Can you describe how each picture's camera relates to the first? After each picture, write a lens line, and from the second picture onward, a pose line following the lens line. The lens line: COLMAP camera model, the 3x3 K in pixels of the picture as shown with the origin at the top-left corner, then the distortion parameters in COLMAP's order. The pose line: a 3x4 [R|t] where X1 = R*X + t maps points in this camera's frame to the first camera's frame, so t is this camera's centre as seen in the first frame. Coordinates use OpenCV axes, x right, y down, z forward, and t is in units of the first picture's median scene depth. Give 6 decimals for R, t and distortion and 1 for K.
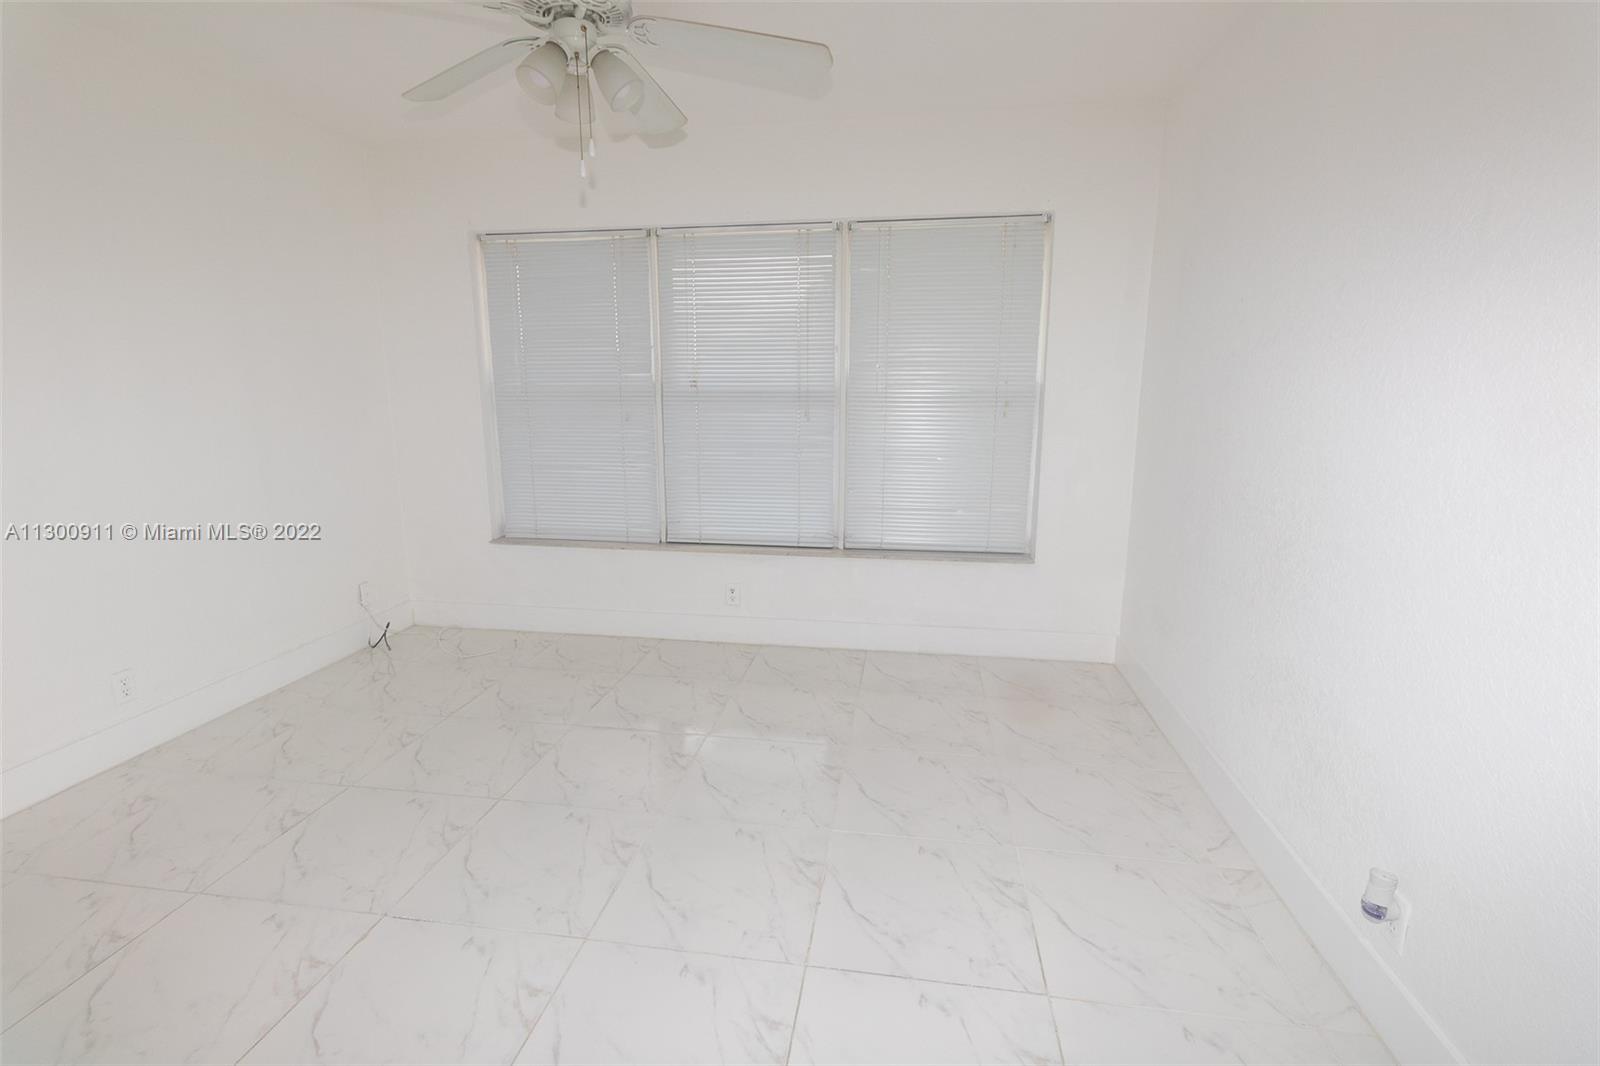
lens RADIAL K [[732.2, 0, 801.7], [0, 732.2, 510.5], [0, 0, 1]] dist [0.086136, 0.000110]
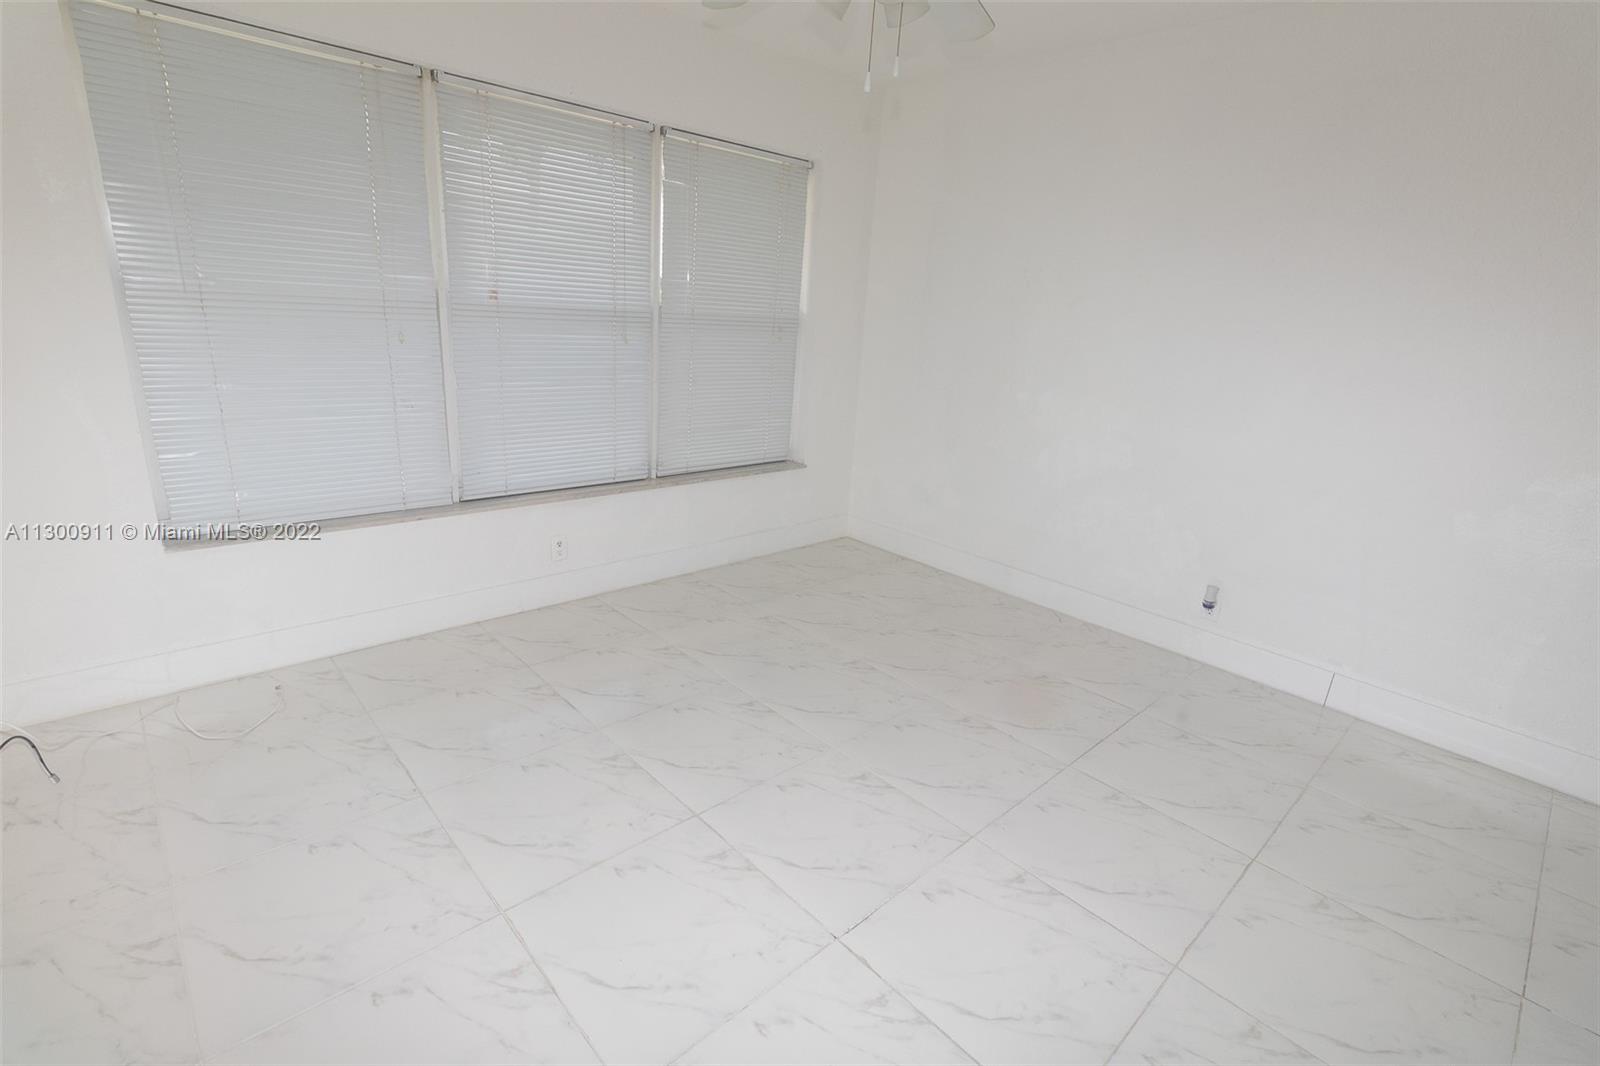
lens RADIAL K [[746.2, 0, 795.3], [0, 746.2, 531.1], [0, 0, 1]] dist [0.008982, 0.000617]
pose [[0.625113, -0.192949, 0.756309, -0.595865], [0.056802, 0.977640, 0.202467, -0.070034], [-0.778464, -0.083605, 0.622096, 0.237000]]
